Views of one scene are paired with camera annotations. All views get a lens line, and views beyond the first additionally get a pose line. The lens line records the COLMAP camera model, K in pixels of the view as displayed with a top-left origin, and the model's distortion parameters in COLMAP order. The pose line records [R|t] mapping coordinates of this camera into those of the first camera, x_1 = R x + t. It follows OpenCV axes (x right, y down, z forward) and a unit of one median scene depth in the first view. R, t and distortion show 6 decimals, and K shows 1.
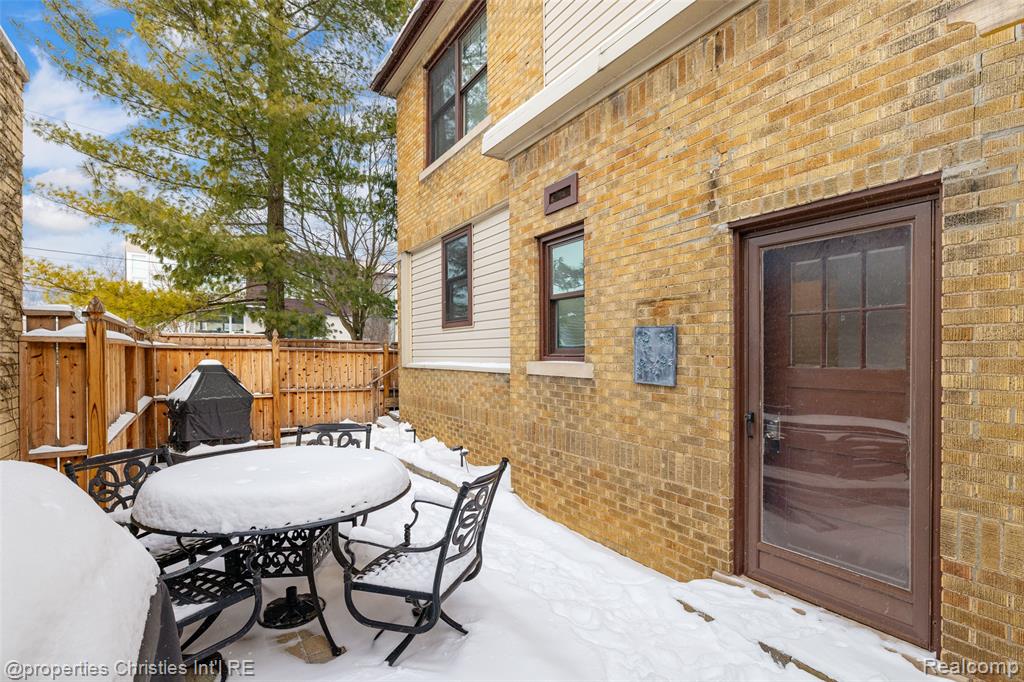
lens RADIAL K [[496.1, 0, 475.5], [0, 496.1, 348.7], [0, 0, 1]] dist [0.000378, 0.000367]
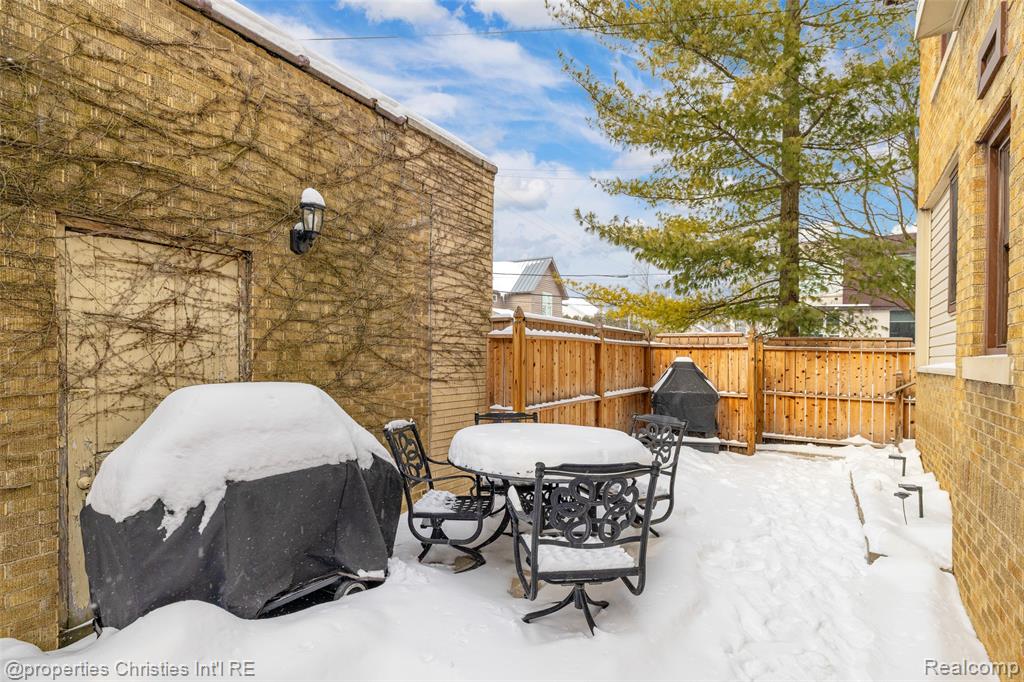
lens RADIAL K [[497.6, 0, 498.0], [0, 497.6, 357.7], [0, 0, 1]] dist [-0.001124, 0.000031]
pose [[0.437809, 0.010138, -0.899011, 0.259520], [-0.006502, 0.999946, 0.008110, 0.016926], [0.899045, 0.002294, 0.437851, 0.155319]]
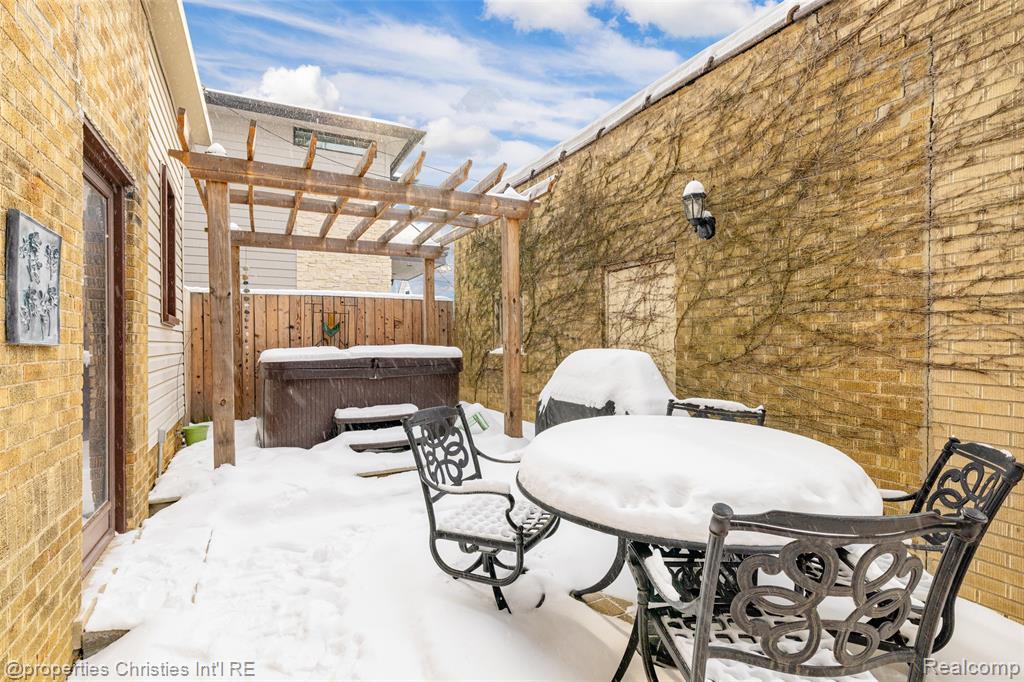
lens RADIAL K [[496.1, 0, 508.7], [0, 496.1, 347.8], [0, 0, 1]] dist [0.000378, 0.000367]
pose [[-0.998555, 0.000962, 0.053739, -0.050130], [0.001074, 0.999997, 0.002049, 0.036219], [-0.053737, 0.002104, -0.998553, 0.696646]]
